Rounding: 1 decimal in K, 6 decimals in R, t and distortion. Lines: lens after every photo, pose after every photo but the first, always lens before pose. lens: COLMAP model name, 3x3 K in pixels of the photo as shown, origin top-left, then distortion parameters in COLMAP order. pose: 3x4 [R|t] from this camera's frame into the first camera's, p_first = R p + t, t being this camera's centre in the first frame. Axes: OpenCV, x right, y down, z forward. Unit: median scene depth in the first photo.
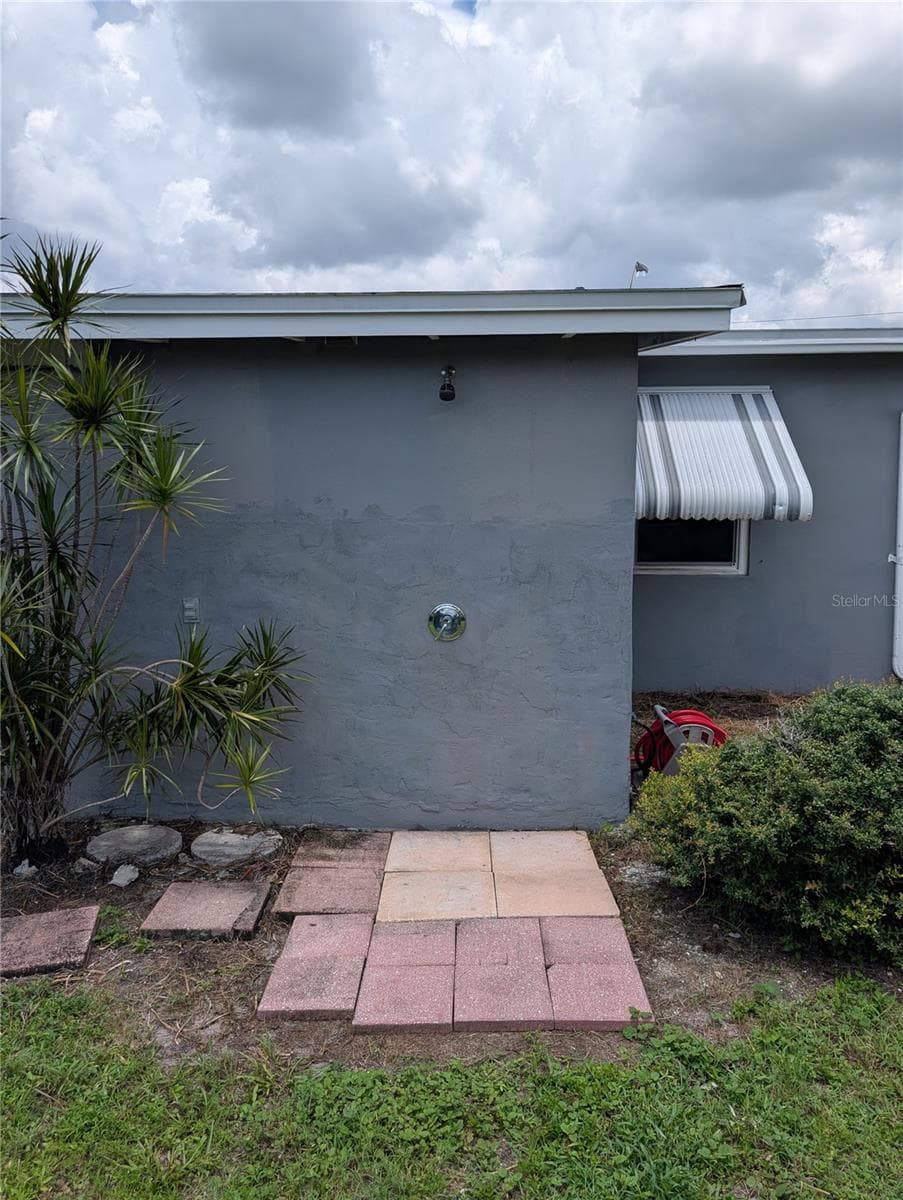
lens RADIAL K [[863.8, 0, 444.4], [0, 863.8, 605.4], [0, 0, 1]] dist [0.030027, -0.013362]
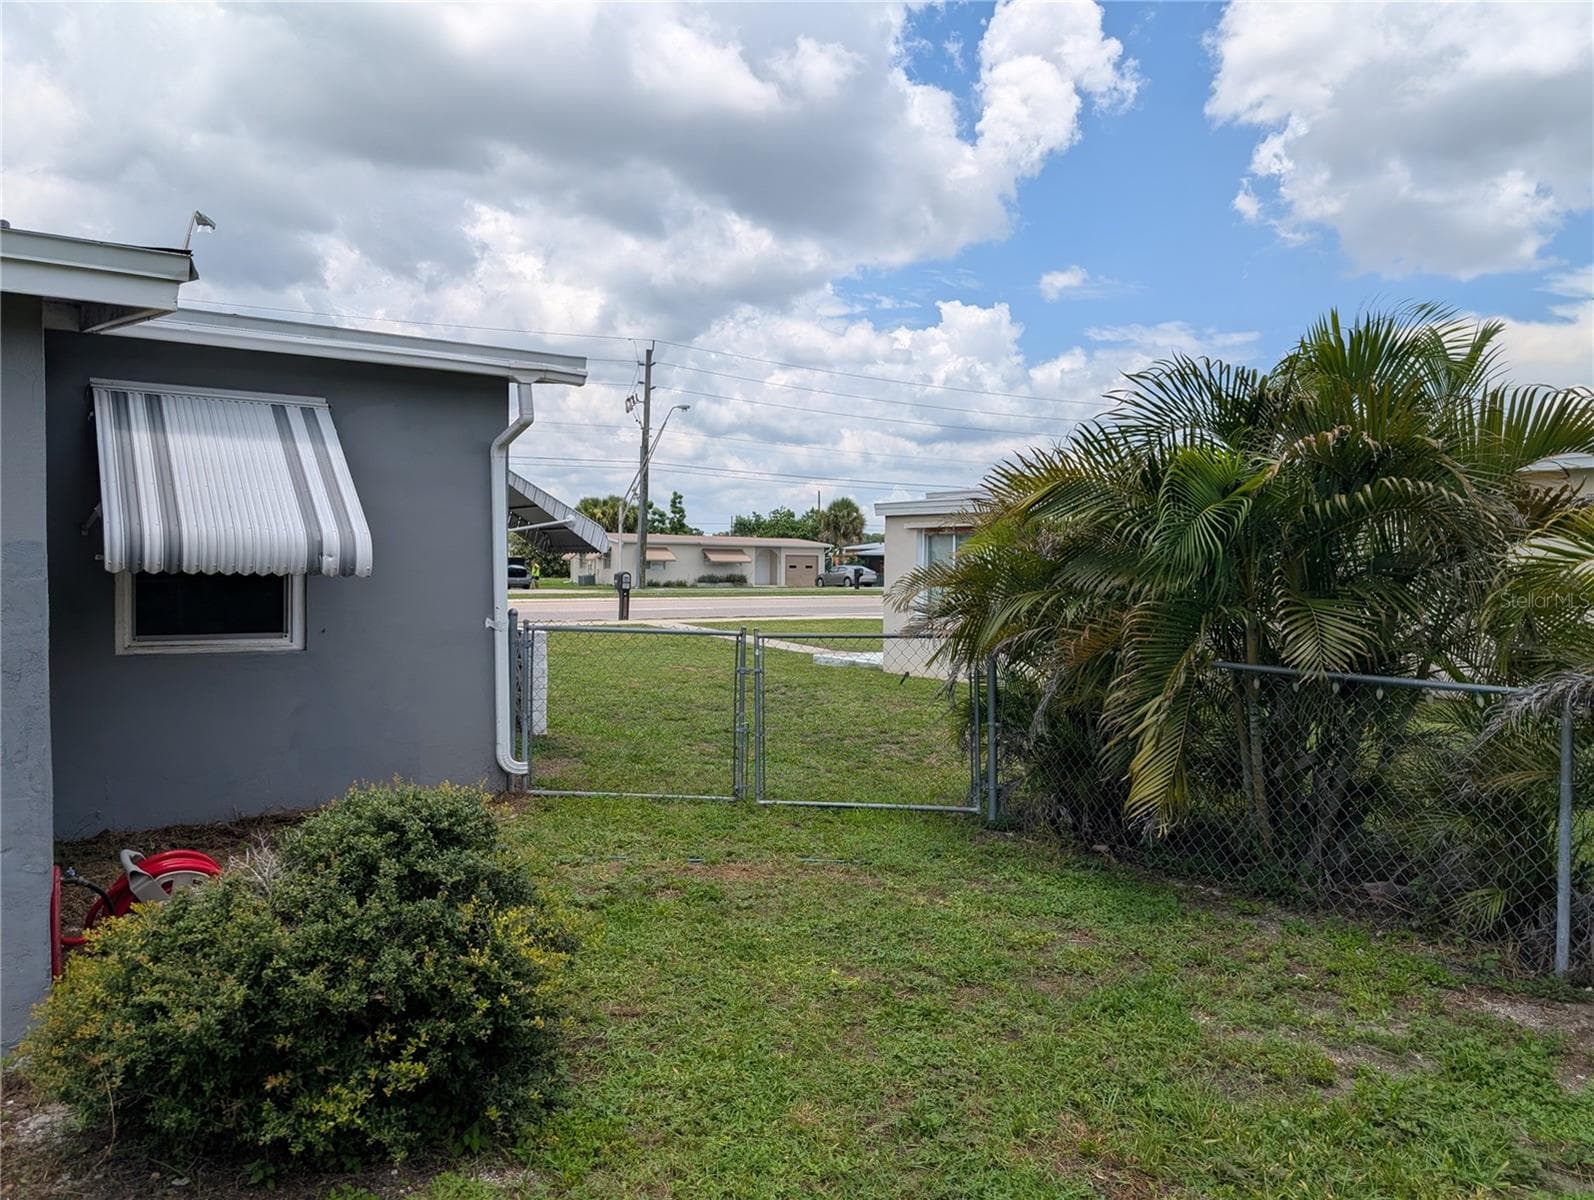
lens RADIAL K [[1147.4, 0, 781.5], [0, 1147.4, 601.3], [0, 0, 1]] dist [0.030027, -0.013362]
pose [[0.808472, -0.009051, 0.588465, 0.114927], [0.053900, 0.996818, -0.058719, 0.003292], [-0.586061, 0.079191, 0.806388, -0.027583]]
